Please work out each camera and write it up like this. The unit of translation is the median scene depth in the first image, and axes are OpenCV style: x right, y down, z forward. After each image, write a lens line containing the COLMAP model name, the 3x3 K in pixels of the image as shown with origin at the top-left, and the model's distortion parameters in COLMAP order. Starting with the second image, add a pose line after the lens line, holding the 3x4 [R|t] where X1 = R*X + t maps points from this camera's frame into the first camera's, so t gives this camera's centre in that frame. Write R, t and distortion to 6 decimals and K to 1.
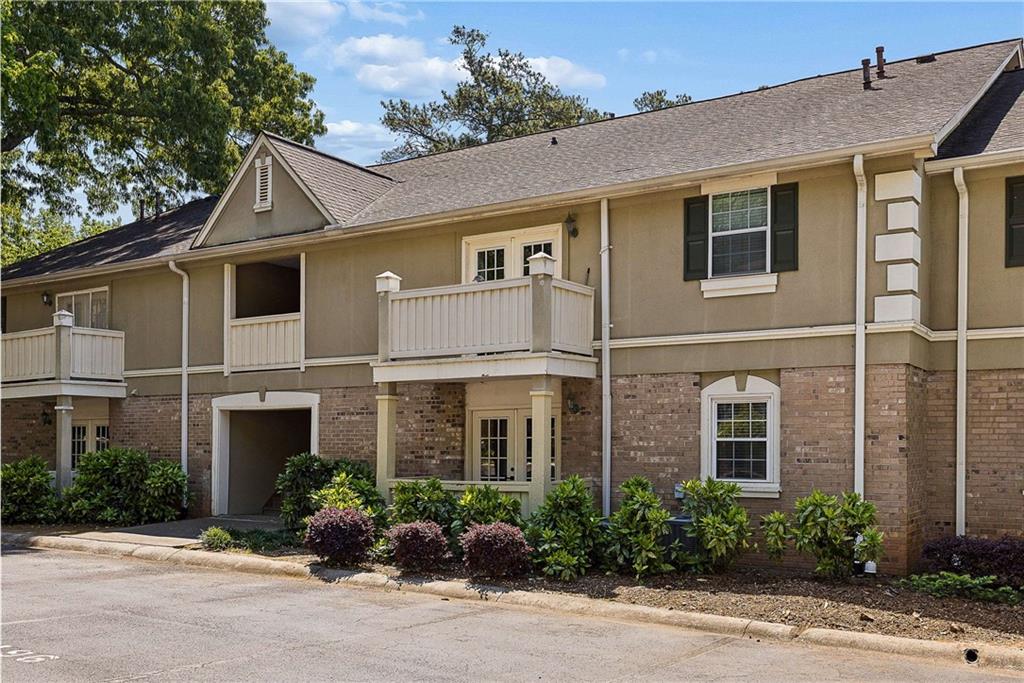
lens RADIAL K [[987.3, 0, 515.7], [0, 987.3, 444.9], [0, 0, 1]] dist [0.005997, 0.000000]
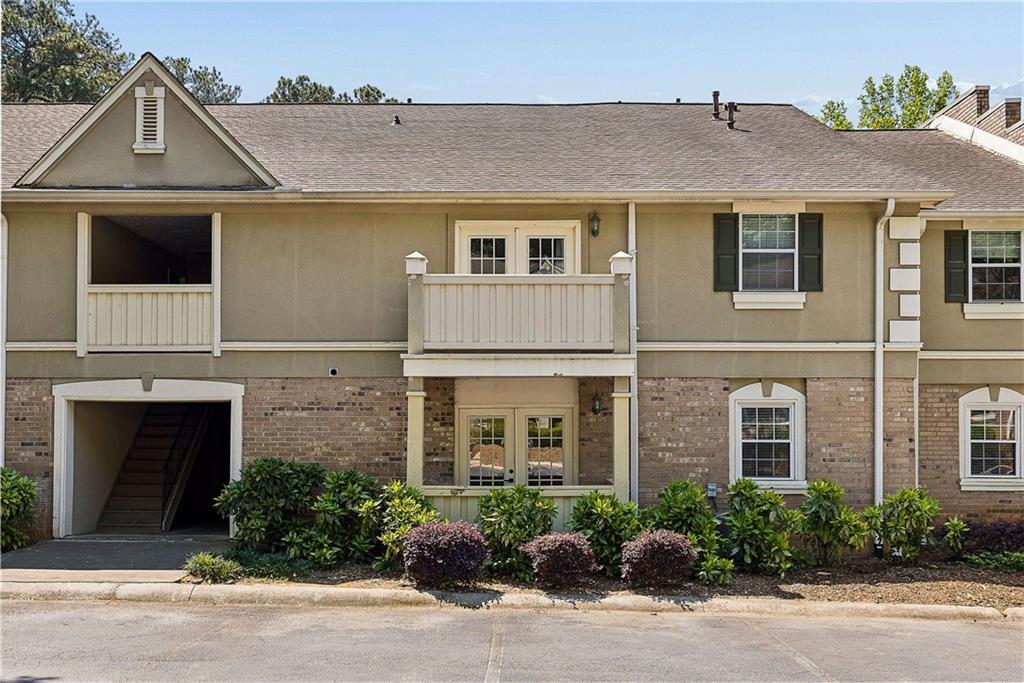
lens RADIAL K [[987.3, 0, 493.5], [0, 987.3, 423.1], [0, 0, 1]] dist [0.005997, 0.000000]
pose [[0.845915, 0.004190, 0.533302, -0.529107], [-0.001031, 0.999980, -0.006223, -0.015919], [-0.533317, 0.004714, 0.845902, 0.206470]]
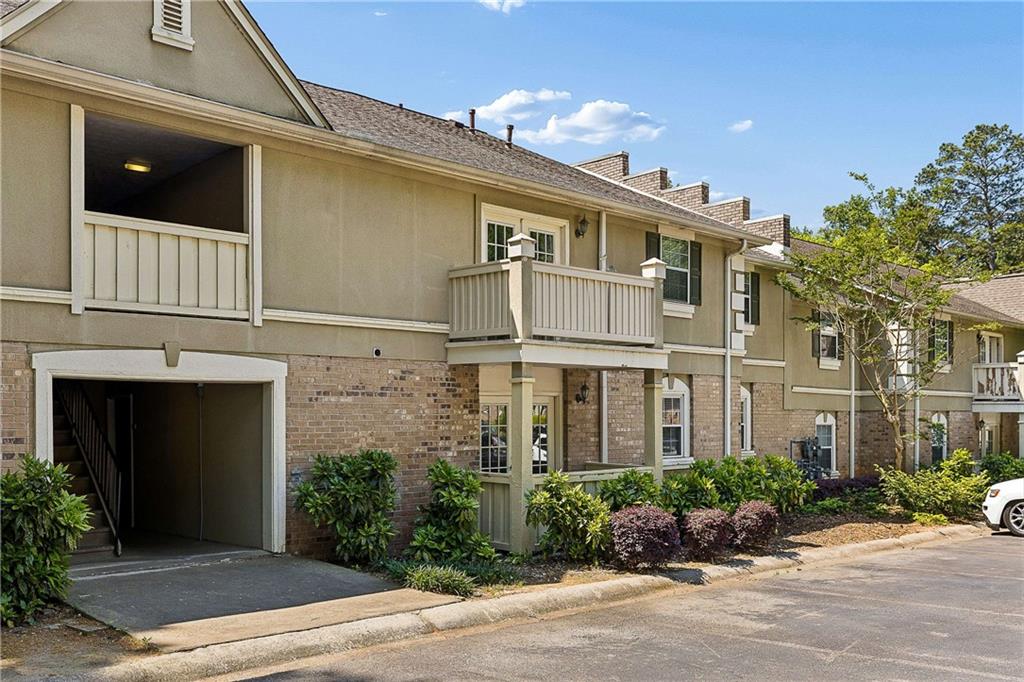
lens RADIAL K [[922.2, 0, 501.9], [0, 922.2, 424.1], [0, 0, 1]] dist [0.001652, 0.012419]
pose [[0.243048, -0.009139, 0.969971, -0.887208], [0.002077, 0.999958, 0.008901, -0.016641], [-0.970012, -0.000148, 0.243057, 0.797743]]
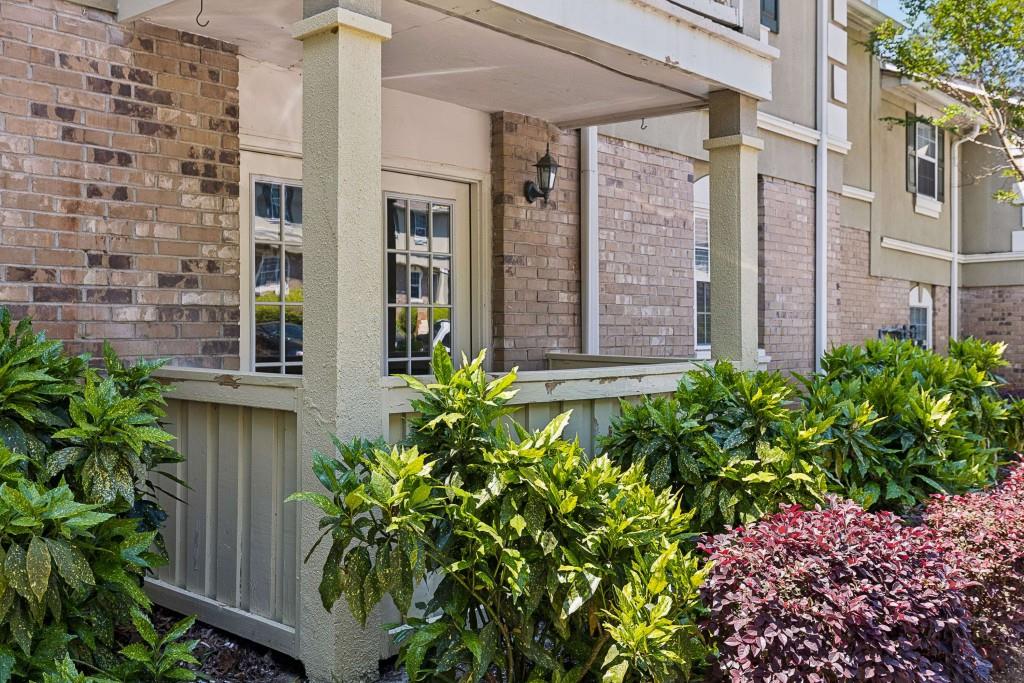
lens RADIAL K [[987.3, 0, 511.5], [0, 987.3, 341.7], [0, 0, 1]] dist [0.005997, 0.000000]
pose [[0.155929, -0.011653, 0.987699, -0.345148], [-0.002804, 0.999921, 0.012240, 0.021968], [-0.987764, -0.004678, 0.155884, 0.896873]]
